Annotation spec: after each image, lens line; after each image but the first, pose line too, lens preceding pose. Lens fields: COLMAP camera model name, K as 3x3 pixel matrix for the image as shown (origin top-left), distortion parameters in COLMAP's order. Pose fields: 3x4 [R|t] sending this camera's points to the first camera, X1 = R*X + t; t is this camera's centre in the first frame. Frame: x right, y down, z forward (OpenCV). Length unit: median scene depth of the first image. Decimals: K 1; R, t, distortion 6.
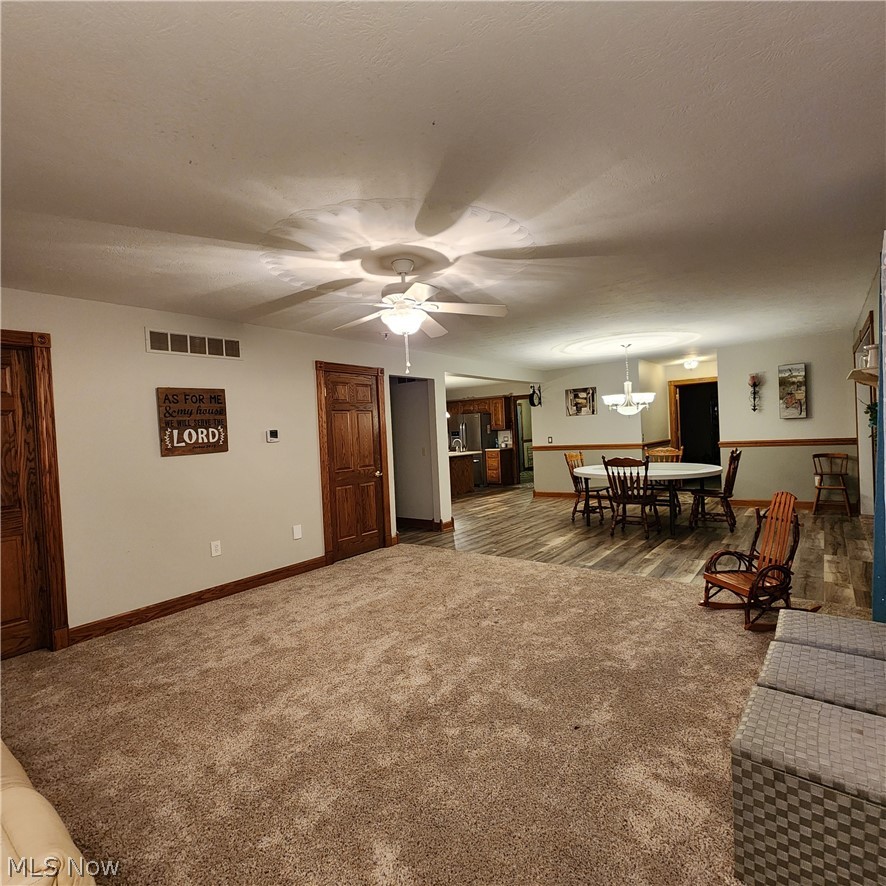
lens RADIAL K [[489.9, 0, 439.5], [0, 489.9, 441.3], [0, 0, 1]] dist [0.004177, -0.004679]
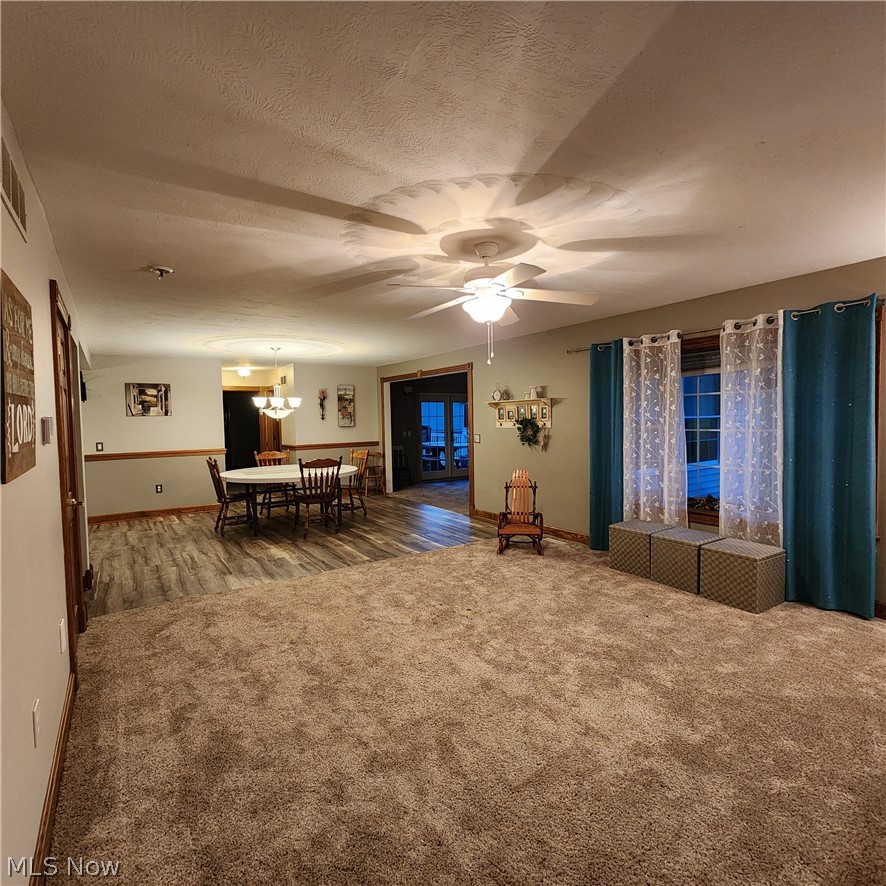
lens RADIAL K [[489.9, 0, 439.5], [0, 489.9, 441.3], [0, 0, 1]] dist [0.004177, -0.004679]
pose [[0.309863, -0.000236, 0.950781, -0.524704], [0.021007, 0.999758, -0.006598, 0.007776], [-0.950549, 0.022018, 0.309793, 0.422766]]
